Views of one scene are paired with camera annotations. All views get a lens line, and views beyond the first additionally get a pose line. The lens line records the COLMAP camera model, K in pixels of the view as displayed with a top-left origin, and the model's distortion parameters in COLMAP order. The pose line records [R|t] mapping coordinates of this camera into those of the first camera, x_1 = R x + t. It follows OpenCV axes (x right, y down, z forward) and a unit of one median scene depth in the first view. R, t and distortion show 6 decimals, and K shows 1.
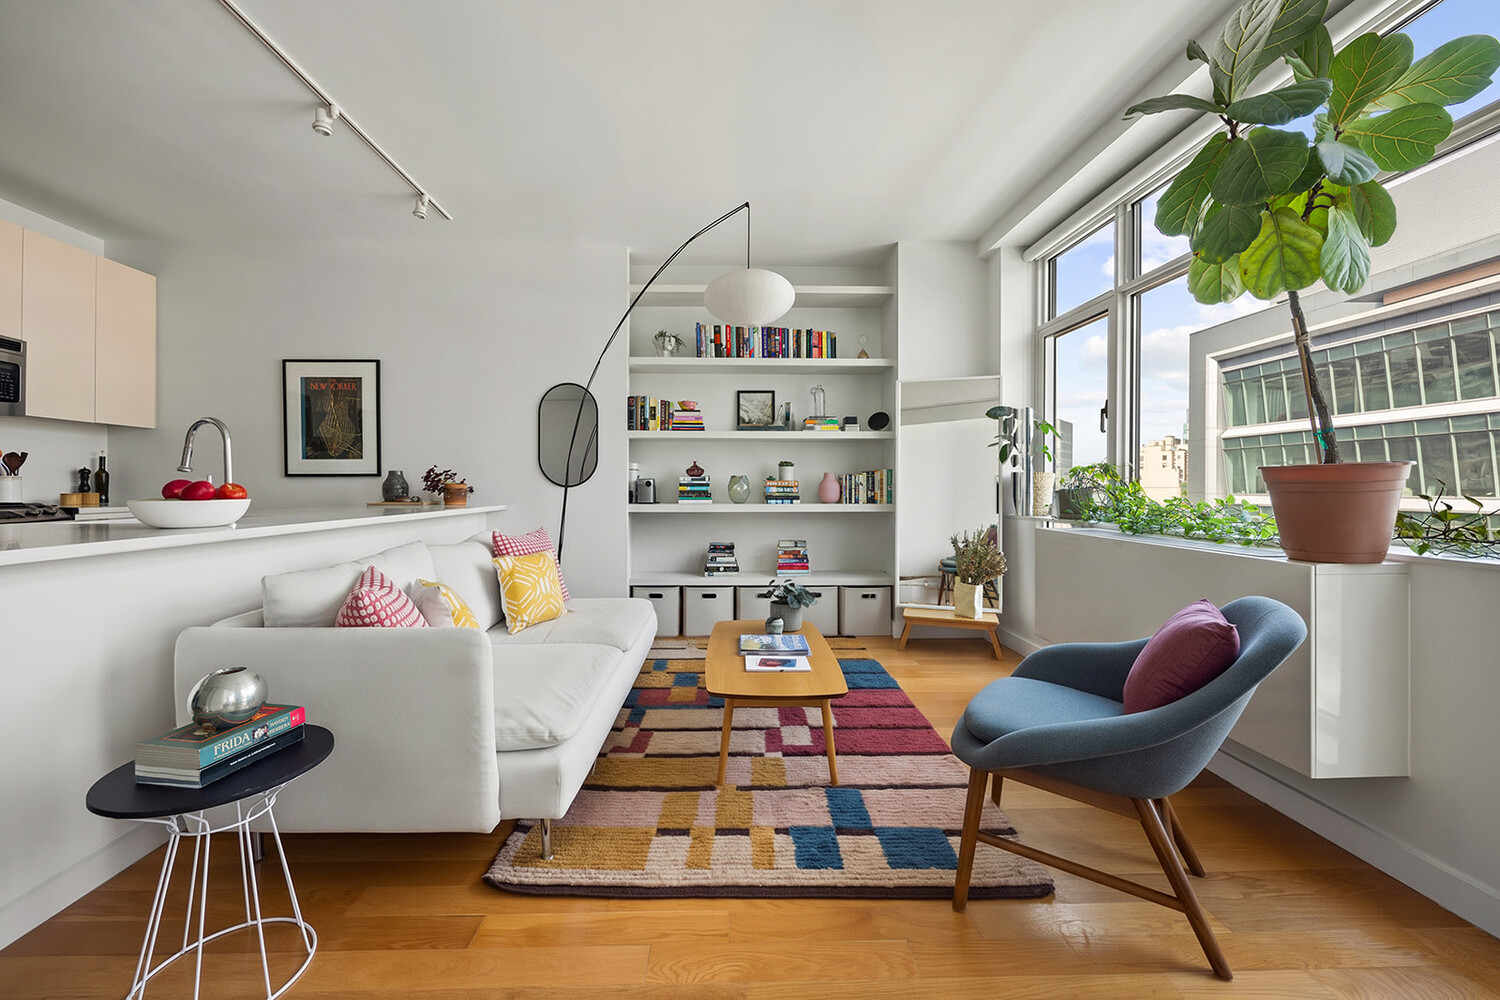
lens RADIAL K [[579.6, 0, 738.5], [0, 579.6, 487.5], [0, 0, 1]] dist [-0.007036, -0.000397]
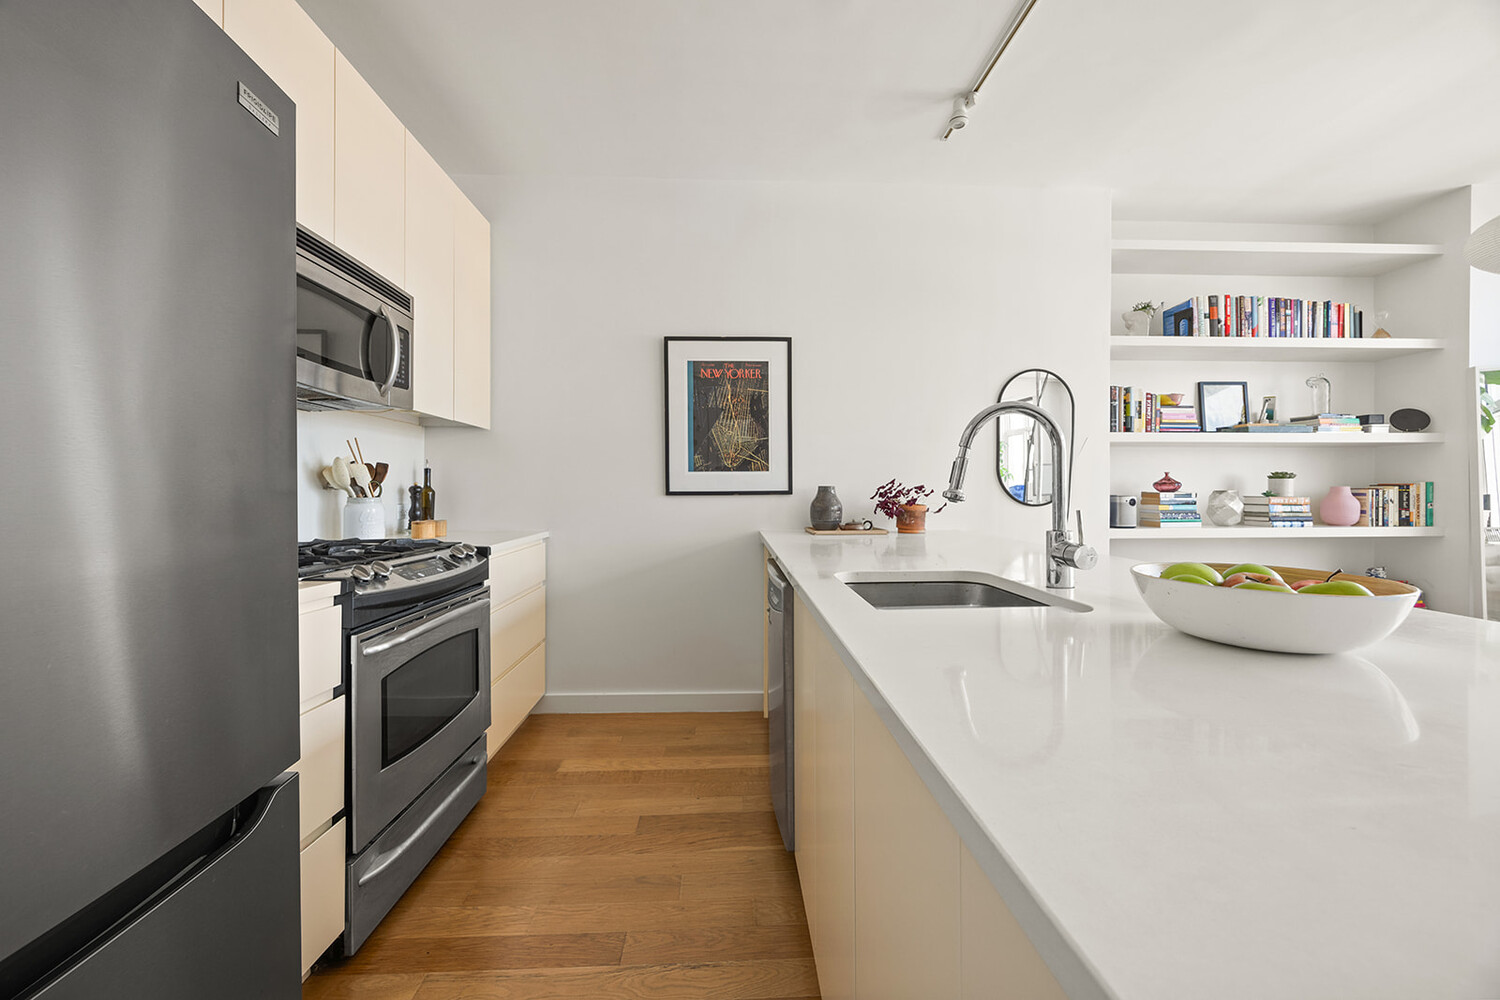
lens RADIAL K [[579.6, 0, 749.4], [0, 579.6, 498.2], [0, 0, 1]] dist [-0.007036, -0.000397]
pose [[0.999908, -0.004473, 0.012771, -0.662867], [0.004420, 0.999982, 0.004167, -0.016801], [-0.012790, -0.004110, 0.999910, 0.243537]]
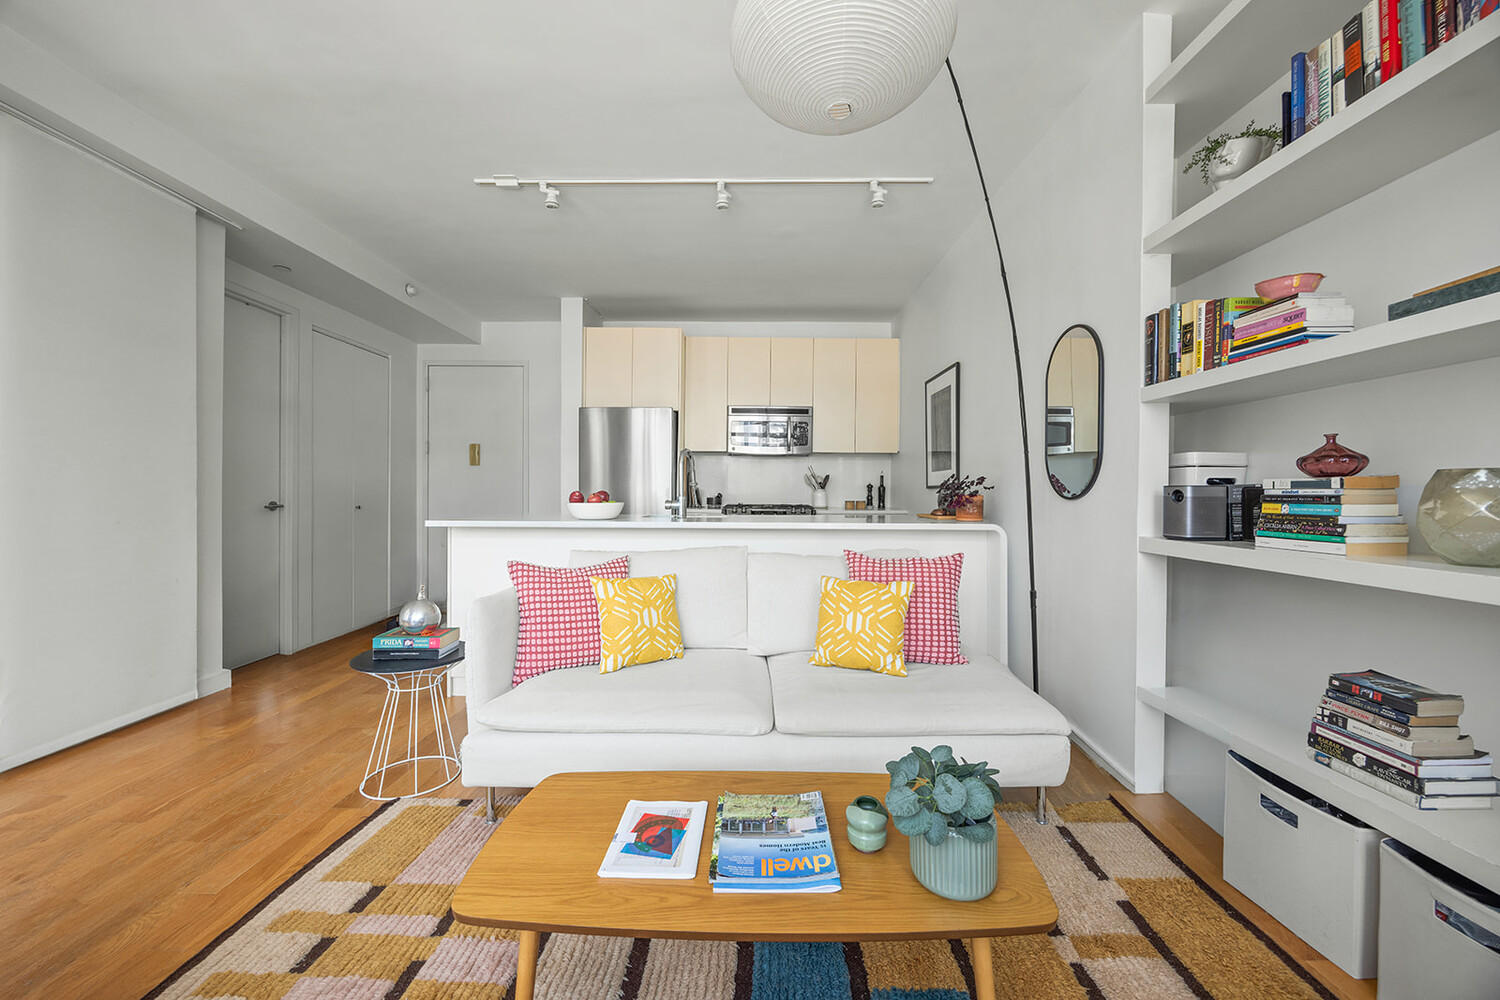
lens RADIAL K [[579.6, 0, 755.9], [0, 579.6, 496.8], [0, 0, 1]] dist [-0.007036, -0.000397]
pose [[-0.032987, 0.003197, -0.999451, 0.303424], [-0.014588, 0.999887, 0.003680, -0.002701], [0.999349, 0.014701, -0.032937, 0.677705]]
